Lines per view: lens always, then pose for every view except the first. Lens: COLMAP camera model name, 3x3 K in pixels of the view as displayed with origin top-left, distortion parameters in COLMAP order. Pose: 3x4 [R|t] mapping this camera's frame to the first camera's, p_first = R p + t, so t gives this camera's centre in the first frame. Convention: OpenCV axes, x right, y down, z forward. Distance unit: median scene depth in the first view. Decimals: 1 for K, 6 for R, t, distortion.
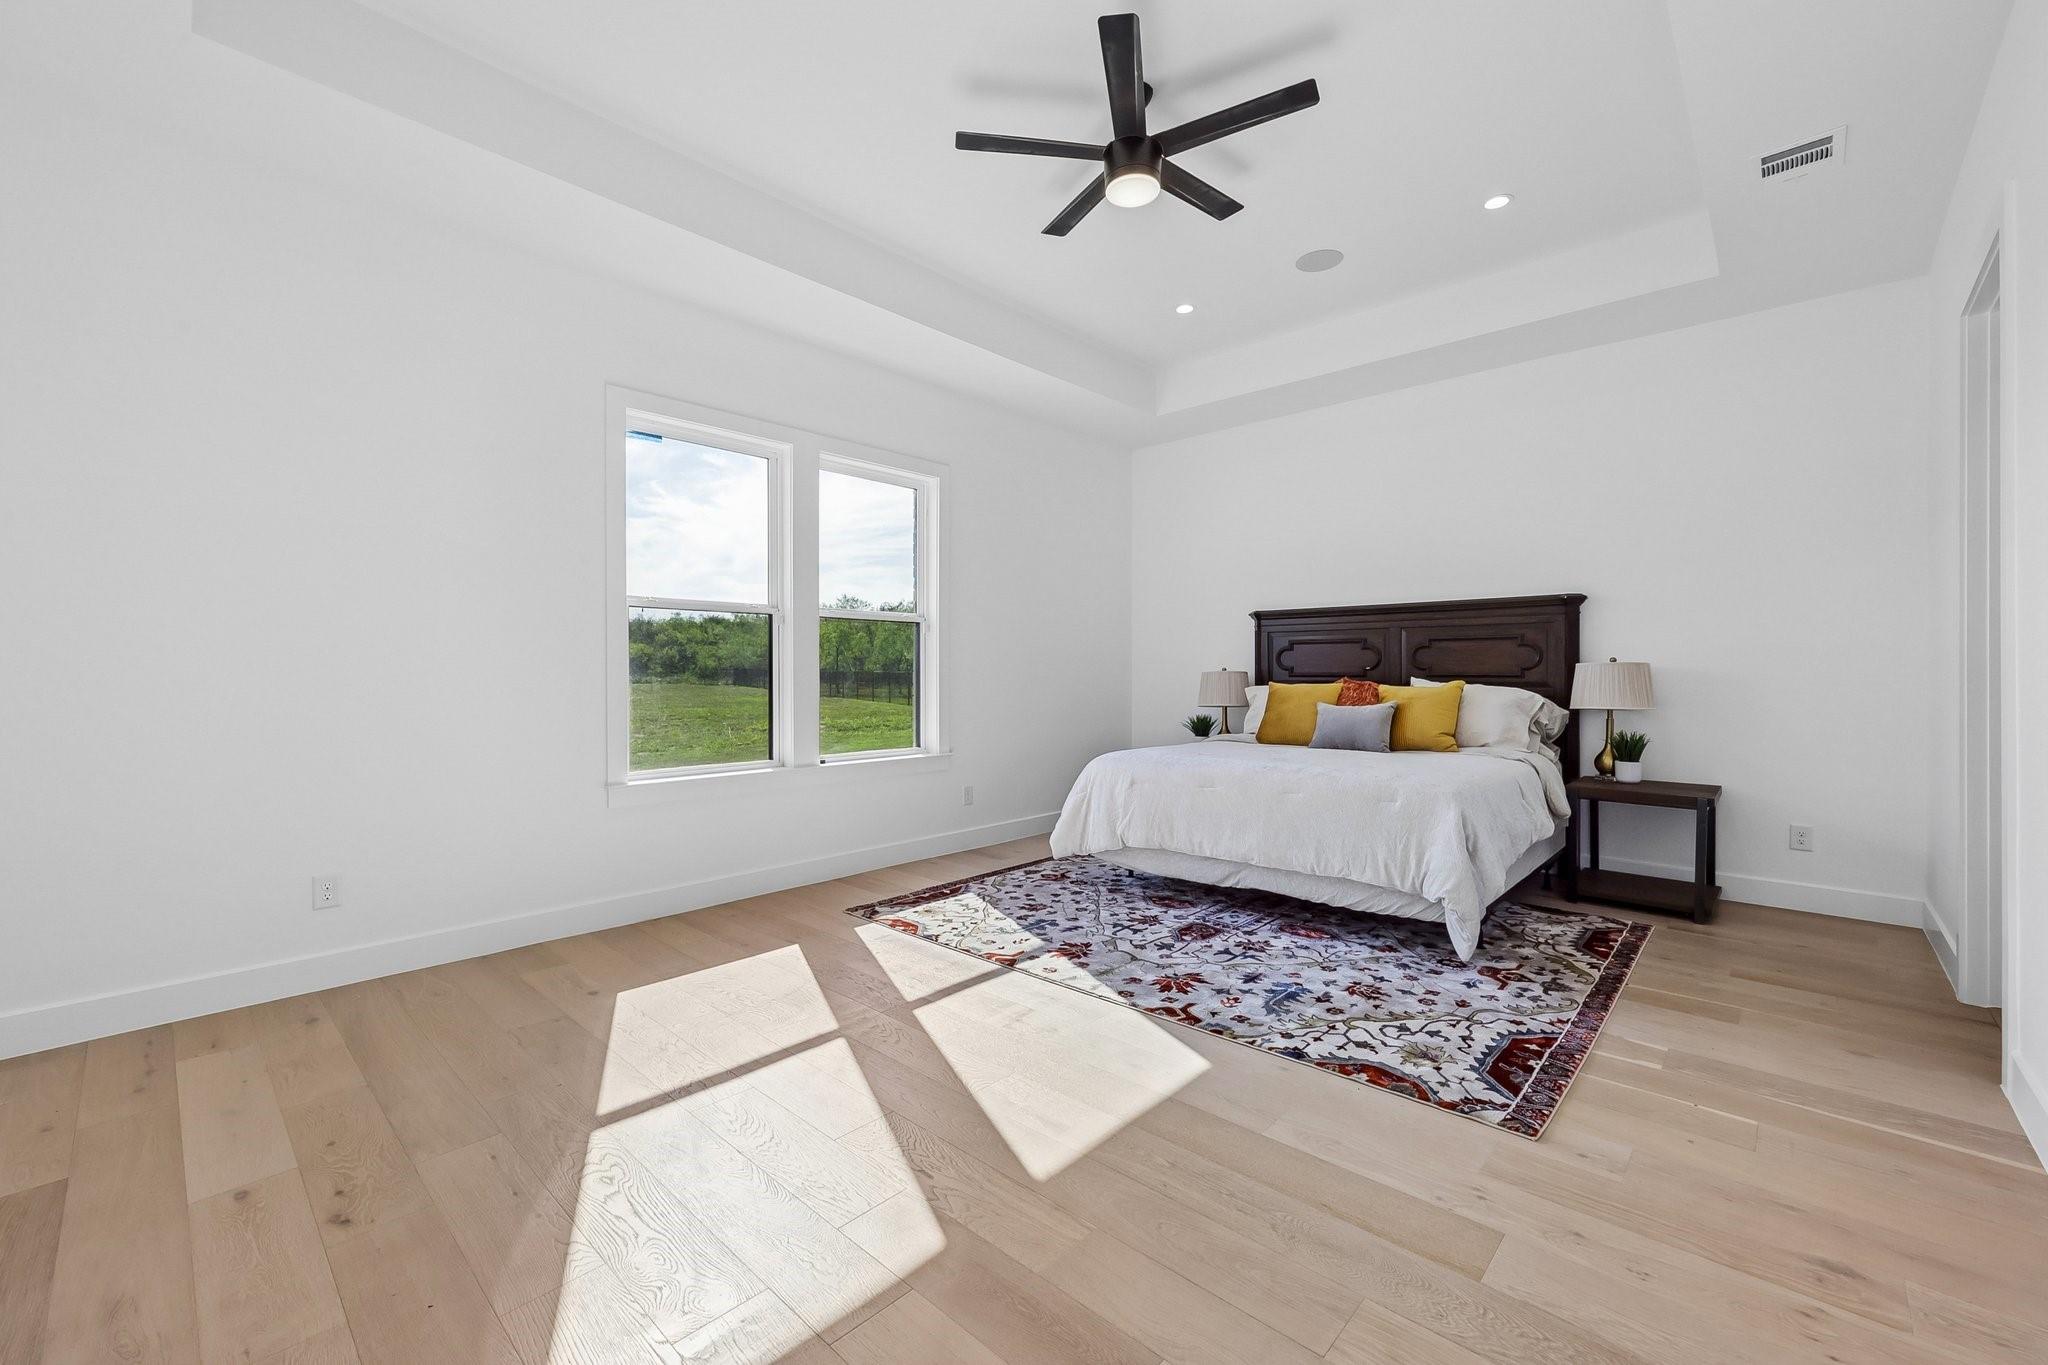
lens RADIAL K [[830.6, 0, 1022.1], [0, 830.6, 661.6], [0, 0, 1]] dist [0.001143, 0.000771]
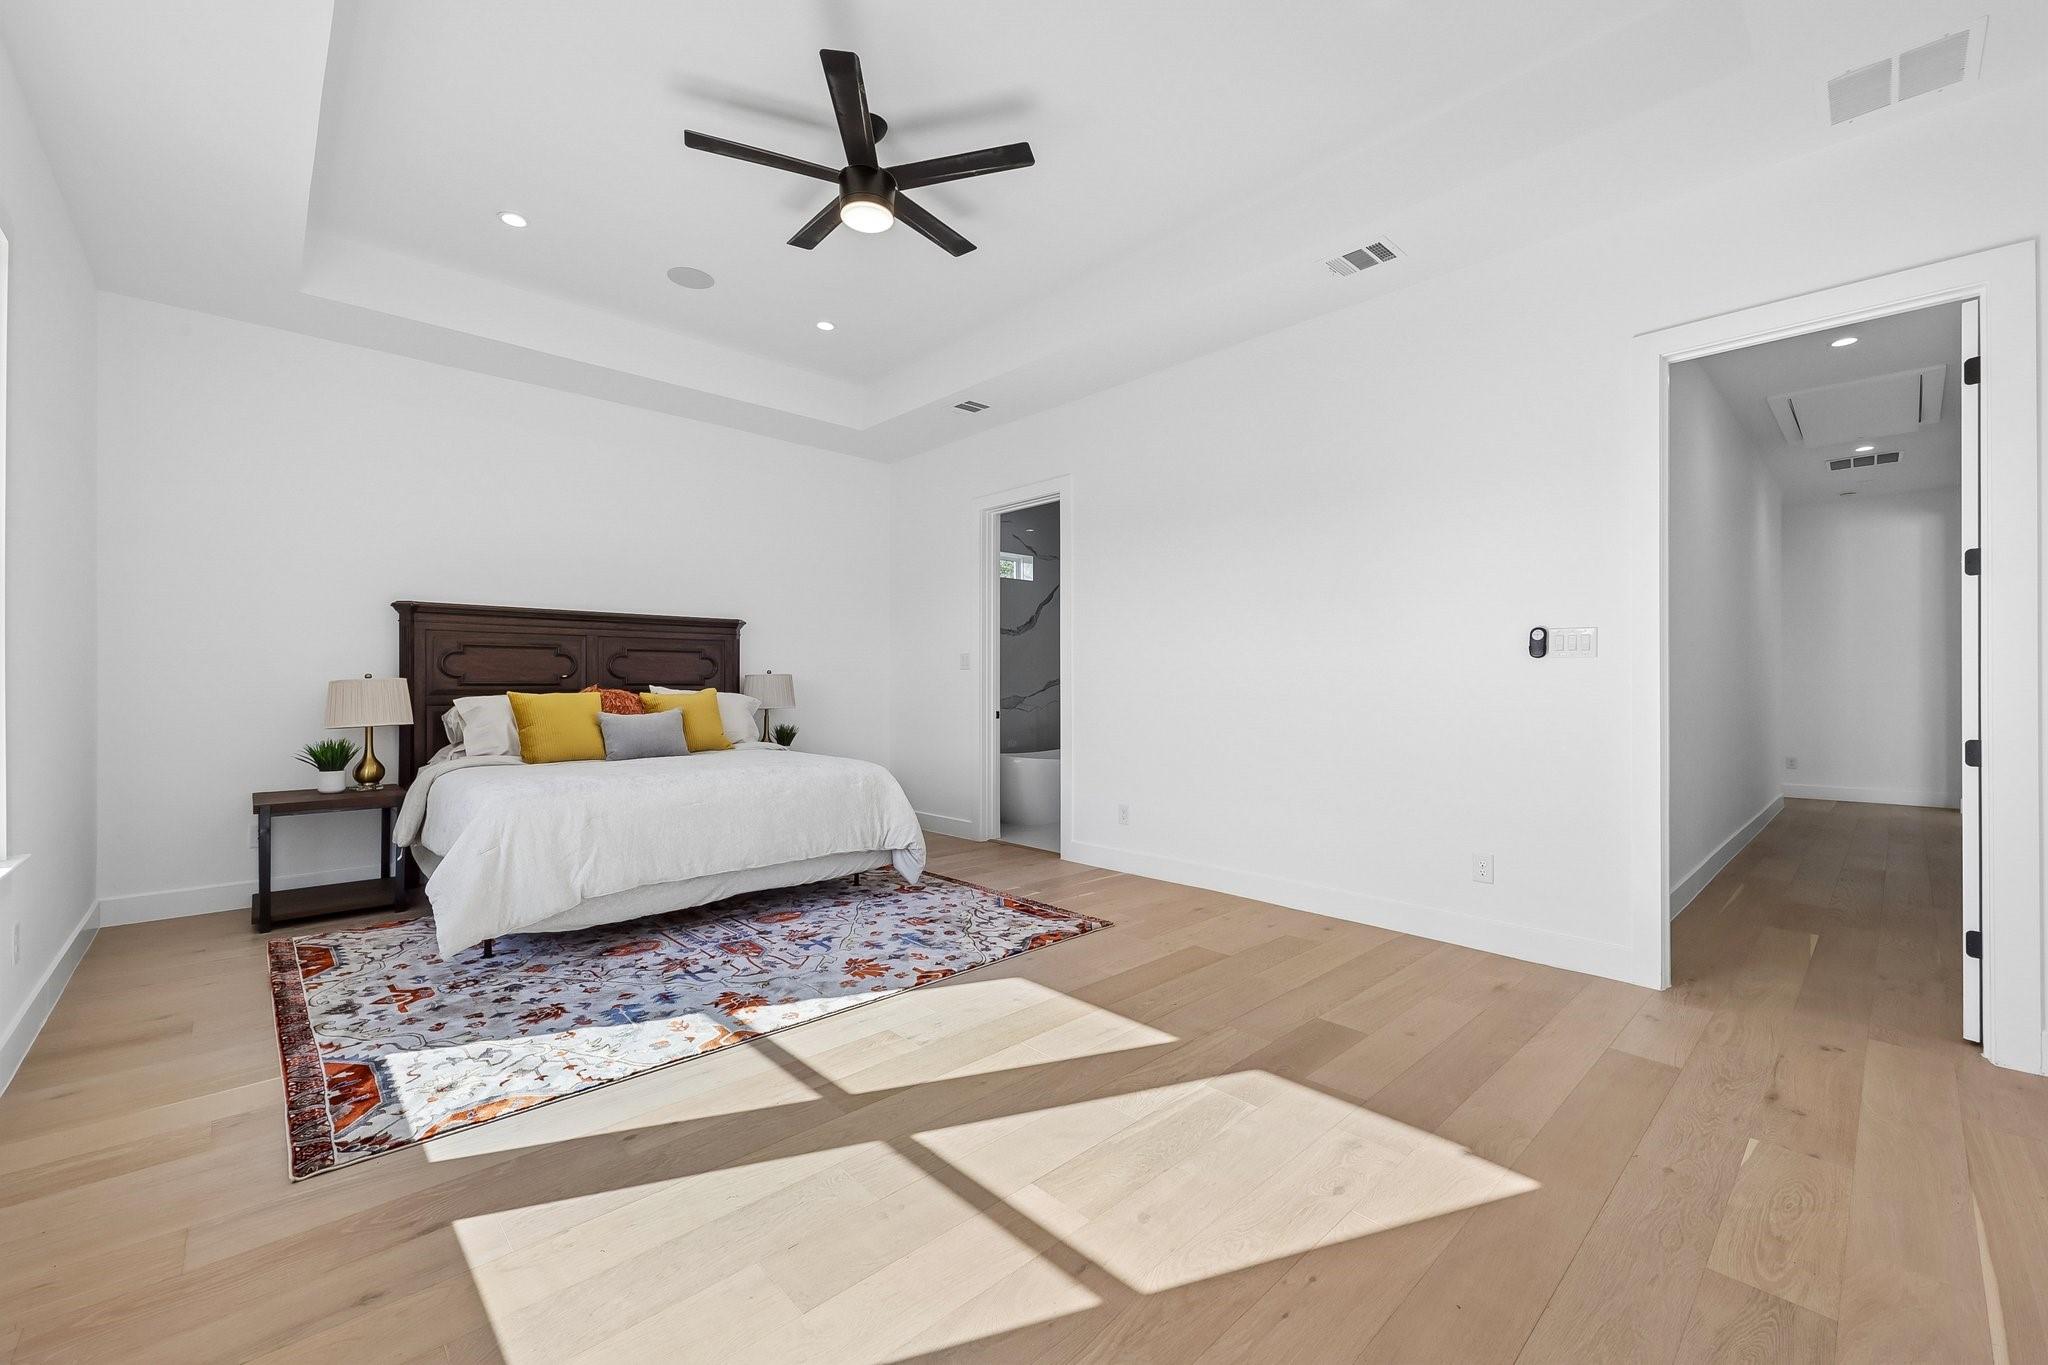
lens RADIAL K [[830.6, 0, 1015.1], [0, 830.6, 674.5], [0, 0, 1]] dist [0.001143, 0.000771]
pose [[0.066051, 0.008006, 0.997784, -0.774885], [-0.017752, 0.999819, -0.006847, 0.005028], [-0.997658, -0.017260, 0.066181, 0.646912]]
